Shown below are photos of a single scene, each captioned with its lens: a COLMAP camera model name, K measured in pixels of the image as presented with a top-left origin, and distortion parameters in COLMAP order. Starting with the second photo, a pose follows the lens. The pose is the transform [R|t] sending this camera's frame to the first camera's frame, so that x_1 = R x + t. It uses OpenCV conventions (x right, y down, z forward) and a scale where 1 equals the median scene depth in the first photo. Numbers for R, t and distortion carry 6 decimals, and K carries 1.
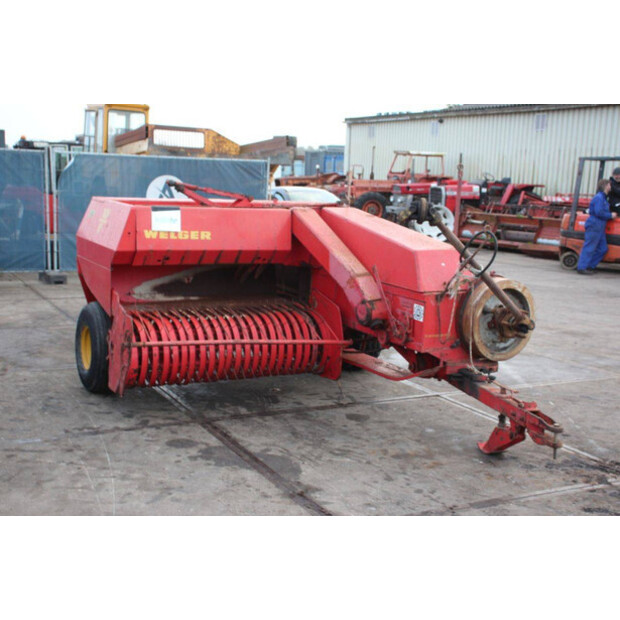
lens RADIAL K [[842.6, 0, 310.0], [0, 842.6, 310.0], [0, 0, 1]] dist [0.028530, 0.125486]
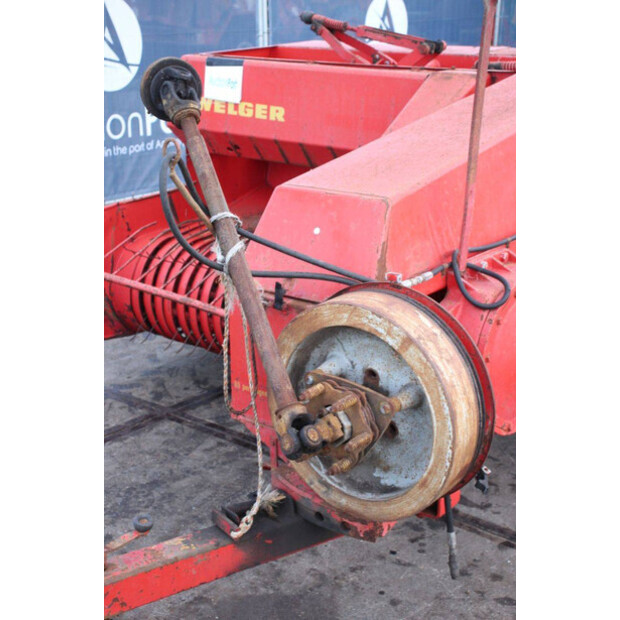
lens RADIAL K [[1079.4, 0, 310.0], [0, 1079.4, 310.0], [0, 0, 1]] dist [0.209441, 0.027578]
pose [[0.391077, 0.239165, -0.888740, 0.592471], [-0.134522, 0.970130, 0.201872, -0.115100], [0.910474, 0.040608, 0.411568, 0.747403]]
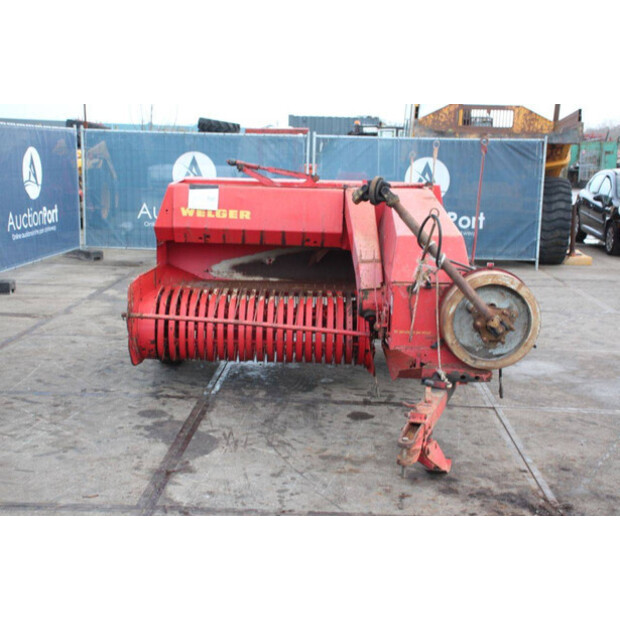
lens RADIAL K [[905.3, 0, 310.0], [0, 905.3, 310.0], [0, 0, 1]] dist [0.069609, 0.078838]
pose [[0.872828, 0.074641, -0.482287, 0.483109], [-0.072608, 0.997097, 0.022911, -0.006817], [0.482597, 0.015020, 0.875714, 0.106711]]
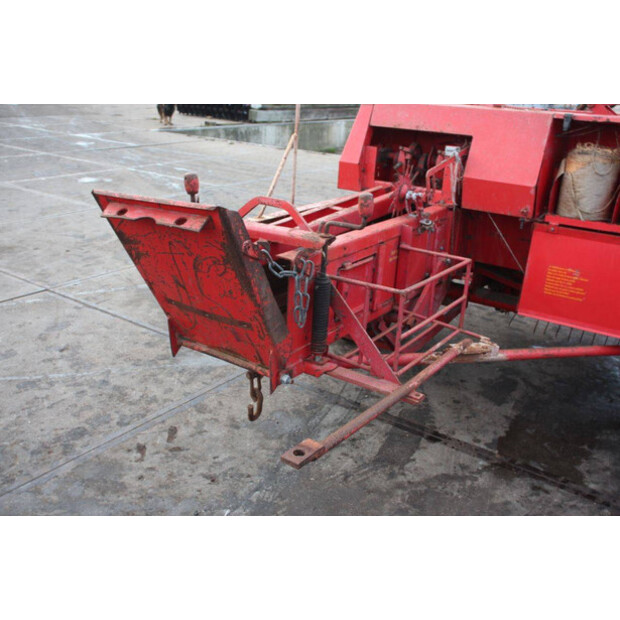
lens RADIAL K [[665.0, 0, 310.0], [0, 665.0, 310.0], [0, 0, 1]] dist [-0.083840, 0.213240]
pose [[-0.453281, -0.360659, 0.815145, -0.495934], [0.079361, 0.894527, 0.439912, -0.257912], [-0.887828, 0.264094, -0.376850, 1.597813]]
